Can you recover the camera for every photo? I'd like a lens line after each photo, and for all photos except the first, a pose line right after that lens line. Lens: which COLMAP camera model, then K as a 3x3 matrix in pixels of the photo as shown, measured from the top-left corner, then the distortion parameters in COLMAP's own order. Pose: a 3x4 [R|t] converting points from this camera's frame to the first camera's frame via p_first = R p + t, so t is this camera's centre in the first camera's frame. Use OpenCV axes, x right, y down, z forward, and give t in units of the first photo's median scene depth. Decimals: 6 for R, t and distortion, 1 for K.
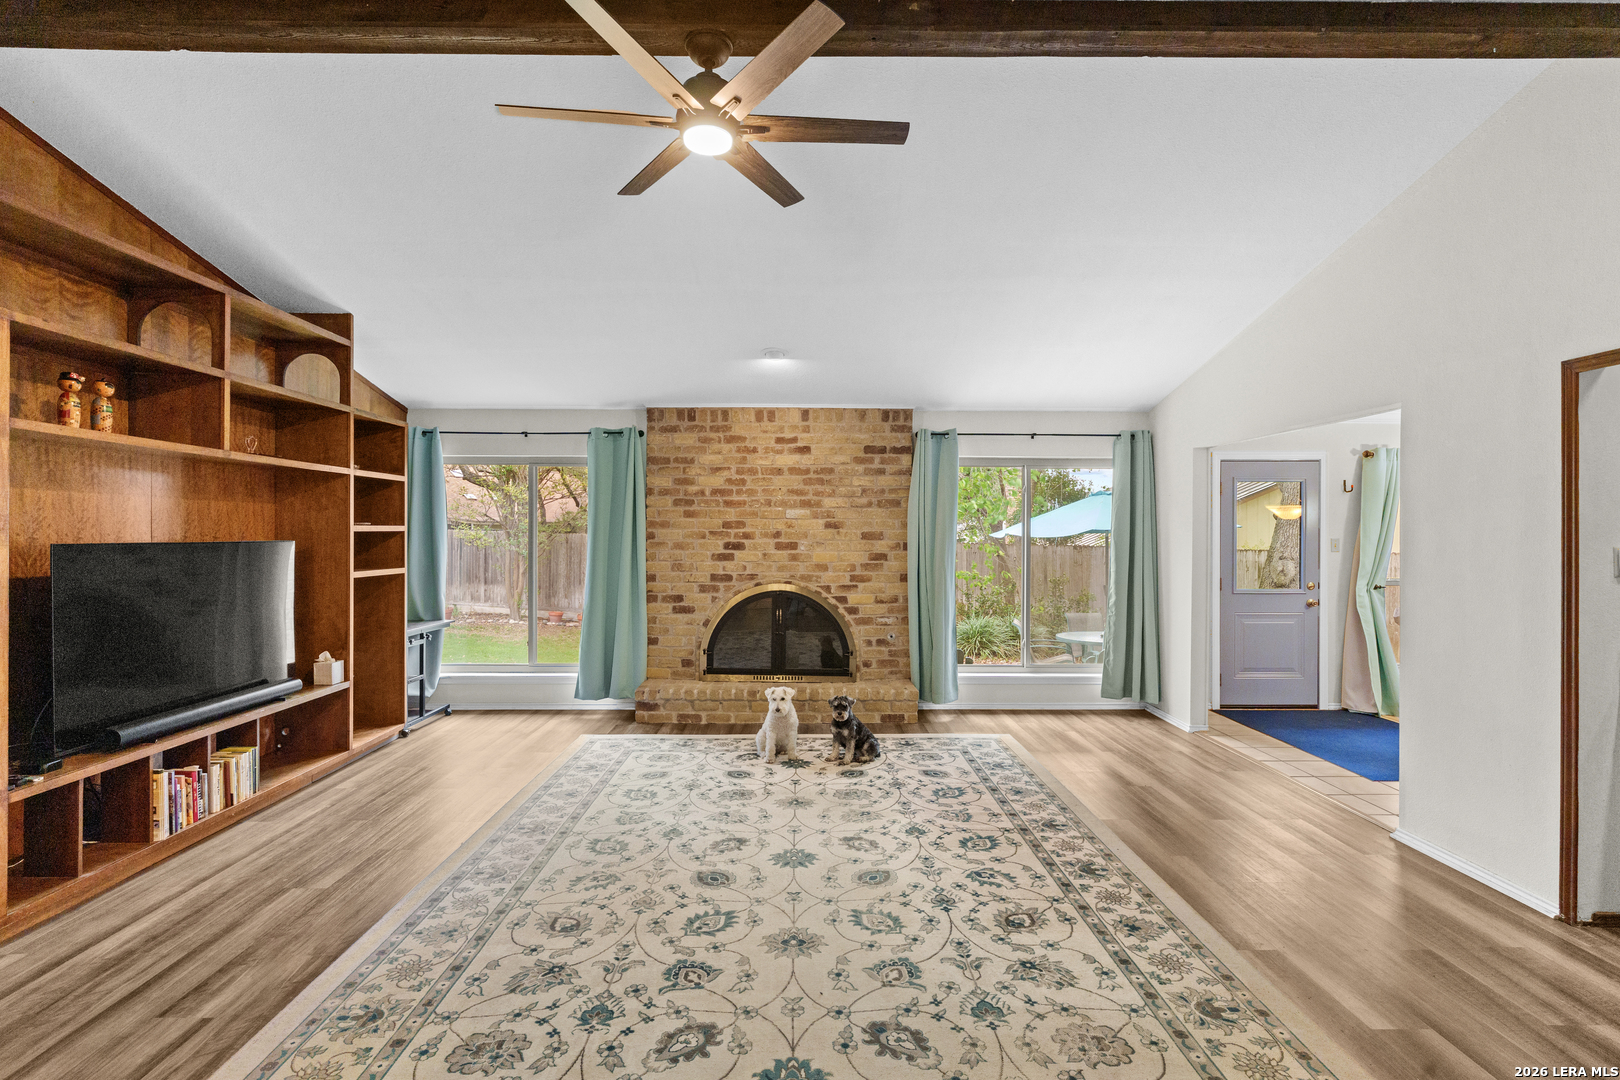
lens RADIAL K [[781.8, 0, 805.5], [0, 781.8, 537.9], [0, 0, 1]] dist [0.006491, 0.000504]
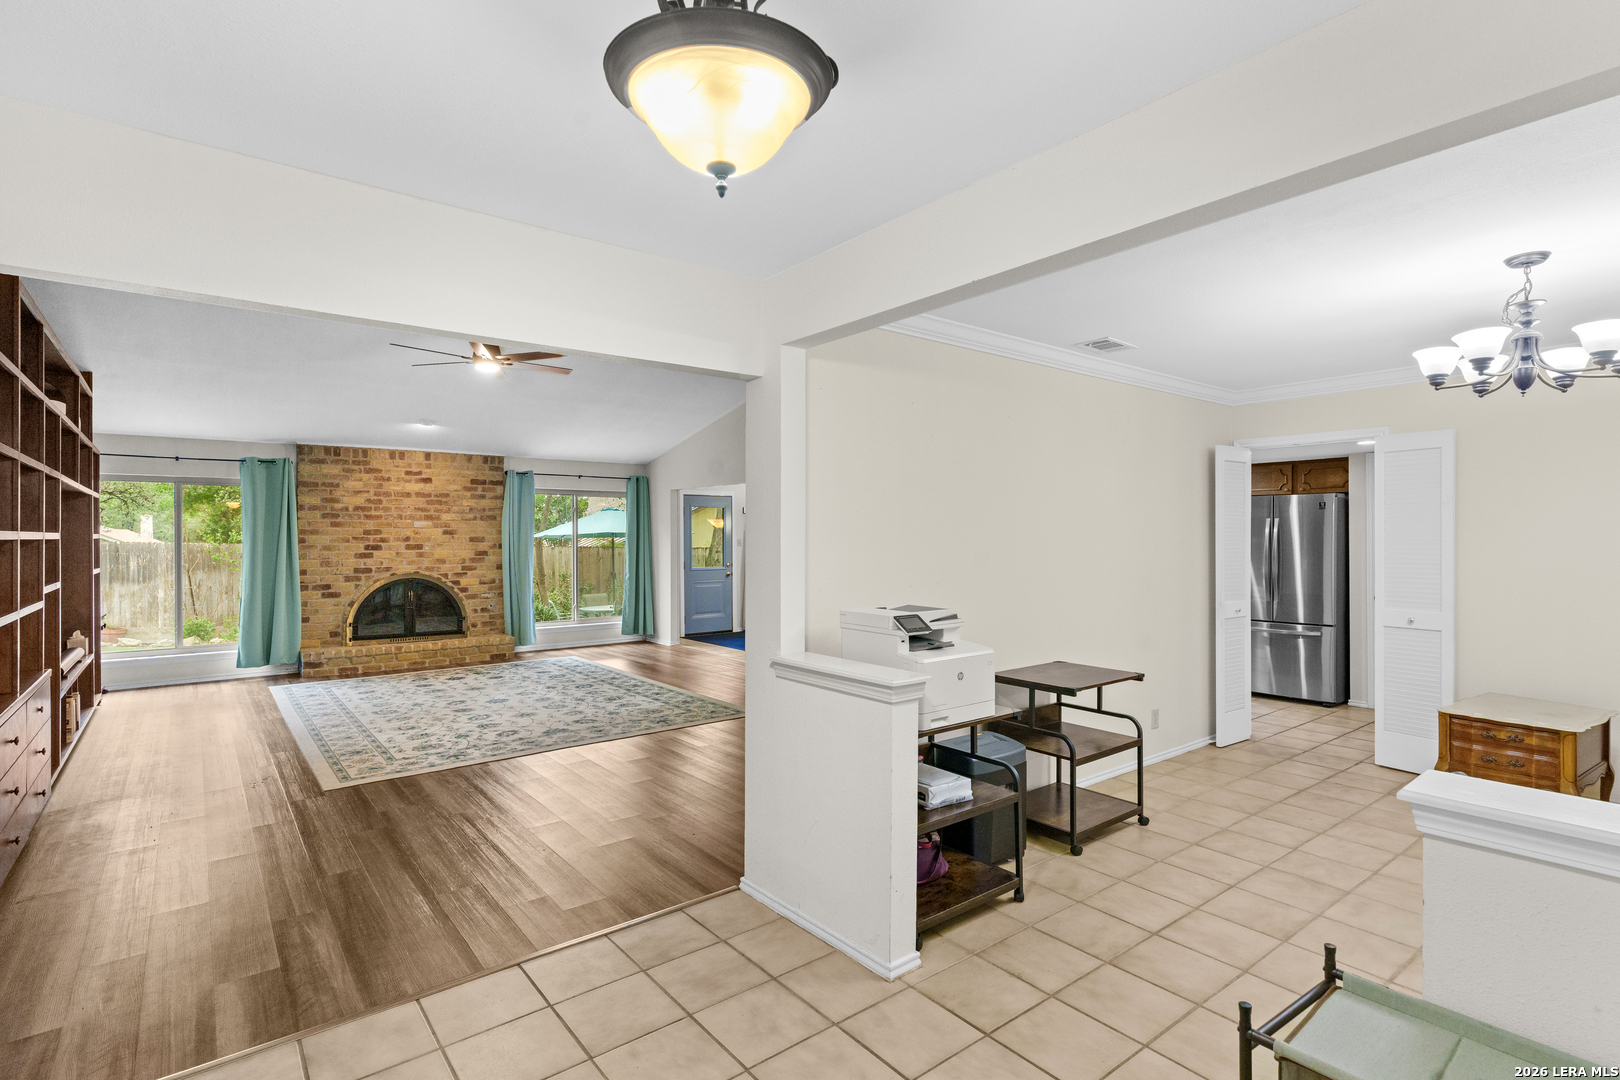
lens RADIAL K [[781.8, 0, 808.6], [0, 781.8, 538.5], [0, 0, 1]] dist [0.006491, 0.000504]
pose [[0.794600, -0.006964, 0.607093, -0.321374], [0.009266, 0.999957, -0.000658, 0.002435], [-0.607063, 0.006148, 0.794630, -0.579062]]
